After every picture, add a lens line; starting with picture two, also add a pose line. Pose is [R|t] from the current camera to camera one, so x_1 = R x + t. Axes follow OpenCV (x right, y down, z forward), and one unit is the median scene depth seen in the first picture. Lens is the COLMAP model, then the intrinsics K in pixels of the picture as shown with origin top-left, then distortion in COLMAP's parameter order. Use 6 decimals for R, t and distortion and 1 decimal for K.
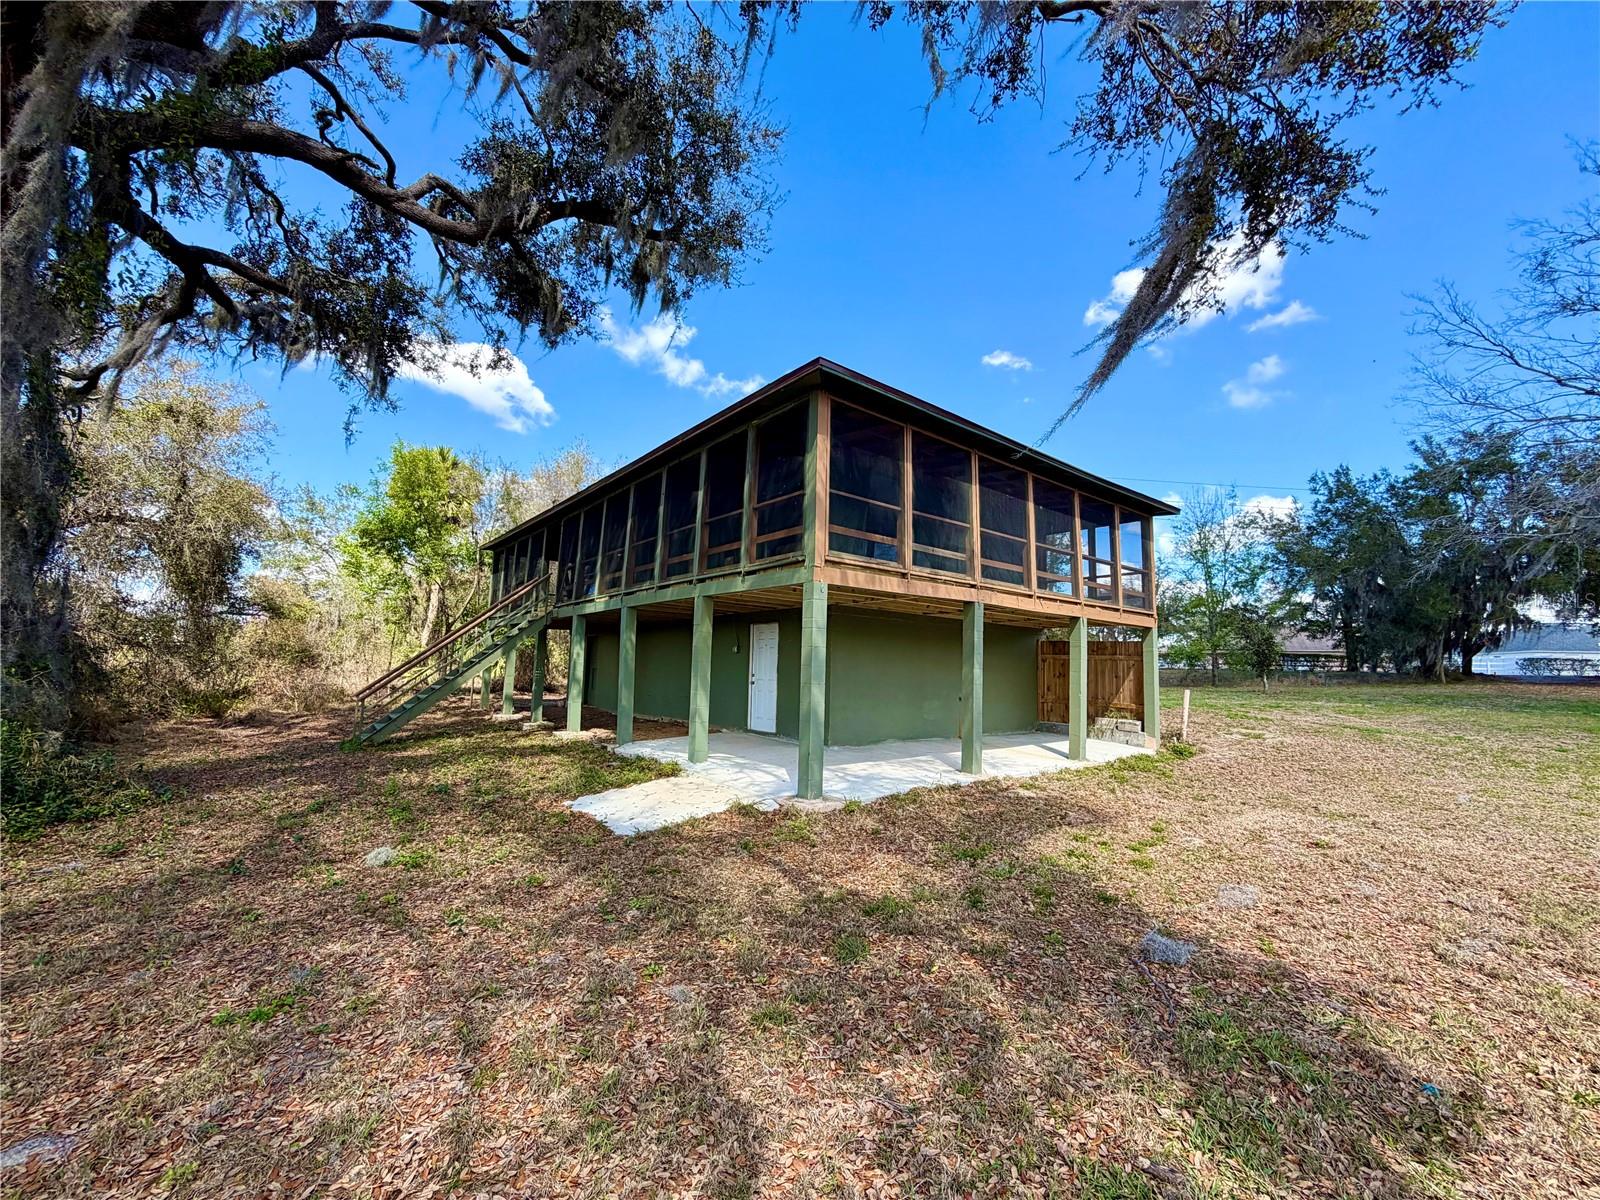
lens RADIAL K [[638.6, 0, 798.7], [0, 638.6, 602.2], [0, 0, 1]] dist [0.001859, -0.000479]
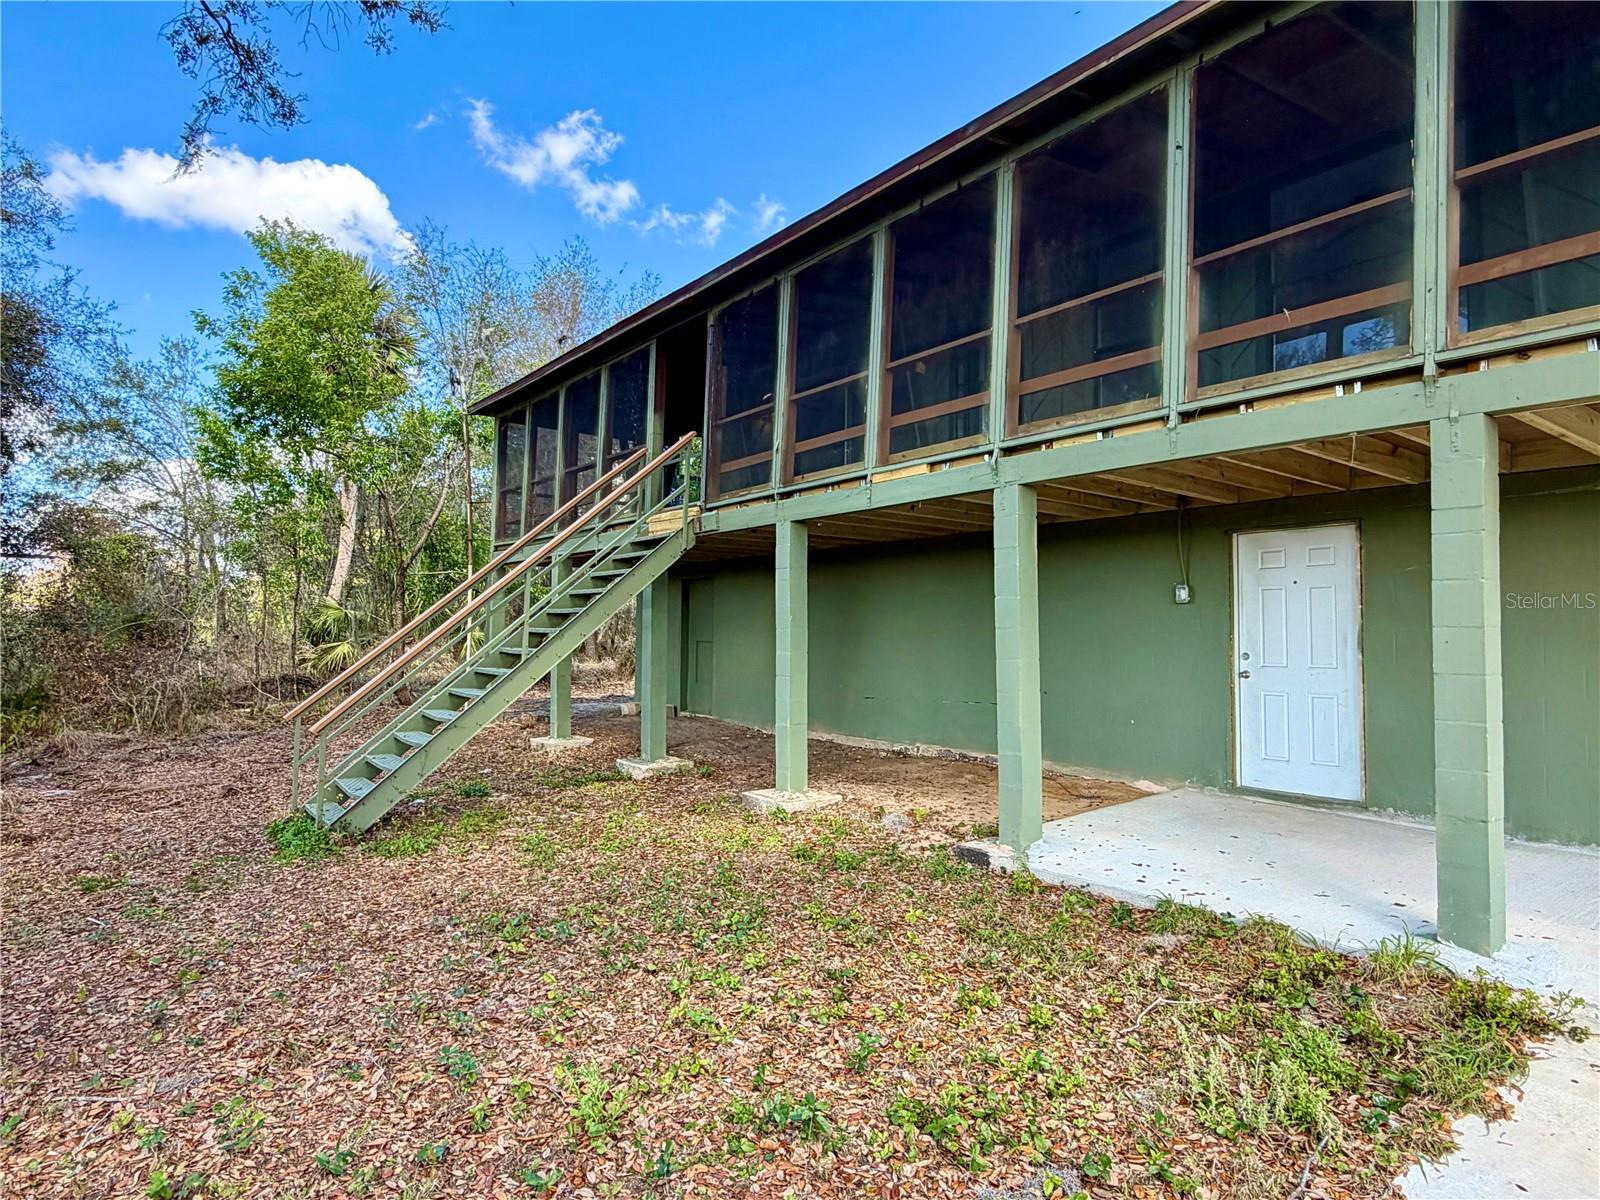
lens RADIAL K [[924.2, 0, 800.0], [0, 924.2, 600.0], [0, 0, 1]] dist [0.002591, -0.017826]
pose [[0.999889, -0.009969, -0.011055, -0.309649], [0.010573, 0.998377, 0.055954, 0.035728], [0.010479, -0.056065, 0.998372, 0.346495]]
